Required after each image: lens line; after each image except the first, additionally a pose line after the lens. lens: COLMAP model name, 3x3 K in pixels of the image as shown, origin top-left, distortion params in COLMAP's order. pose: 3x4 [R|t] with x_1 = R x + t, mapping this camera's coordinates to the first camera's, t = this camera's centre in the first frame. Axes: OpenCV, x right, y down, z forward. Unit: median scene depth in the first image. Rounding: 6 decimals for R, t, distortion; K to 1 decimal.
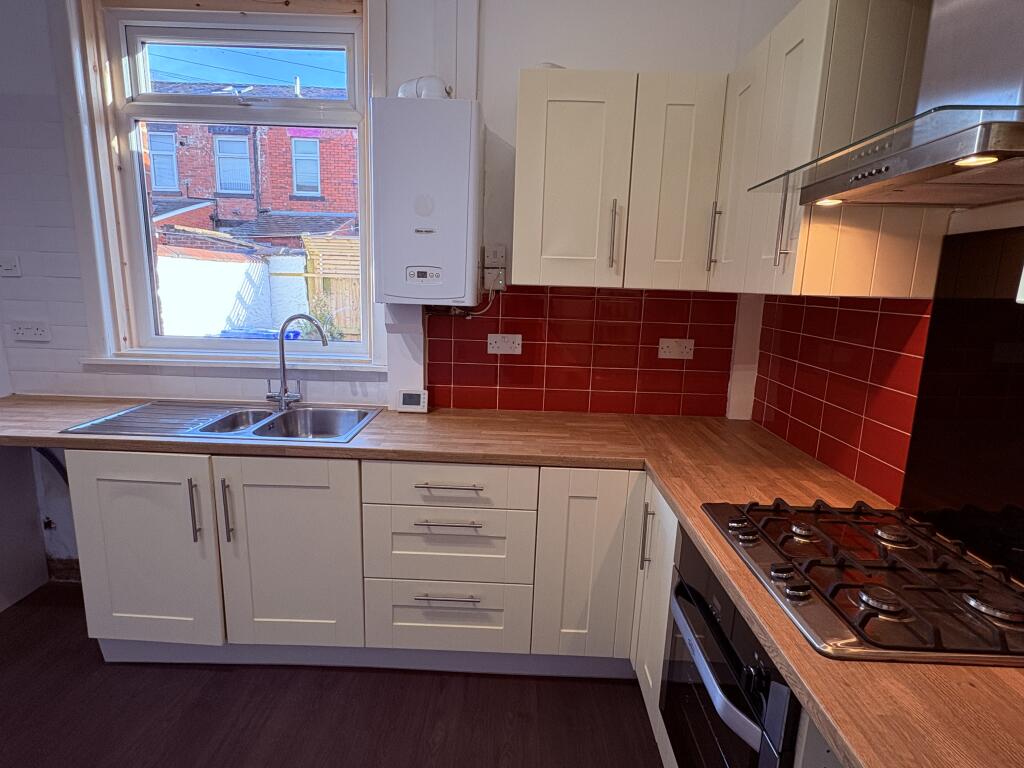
lens RADIAL K [[529.9, 0, 512.0], [0, 529.9, 384.0], [0, 0, 1]] dist [-0.002495, -0.001286]
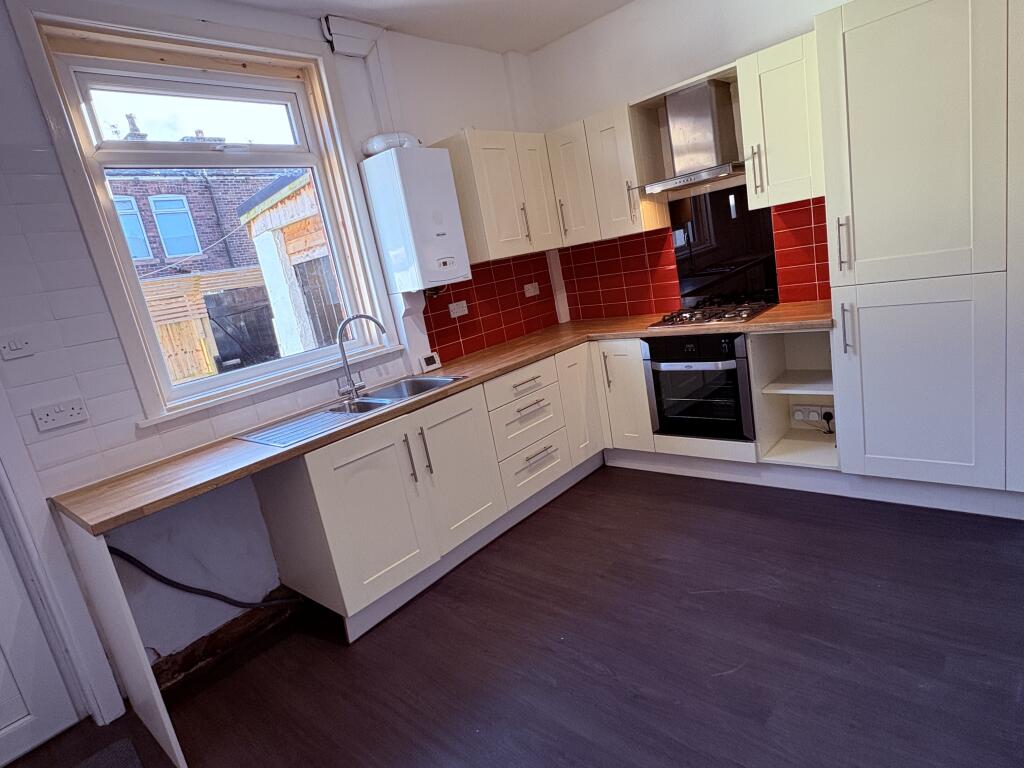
lens RADIAL K [[582.8, 0, 512.0], [0, 582.8, 384.0], [0, 0, 1]] dist [-0.000053, 0.001535]
pose [[0.632099, -0.305714, 0.712032, -1.148256], [0.339081, 0.935364, 0.100588, 0.005682], [-0.696761, 0.177855, 0.694905, -0.172837]]
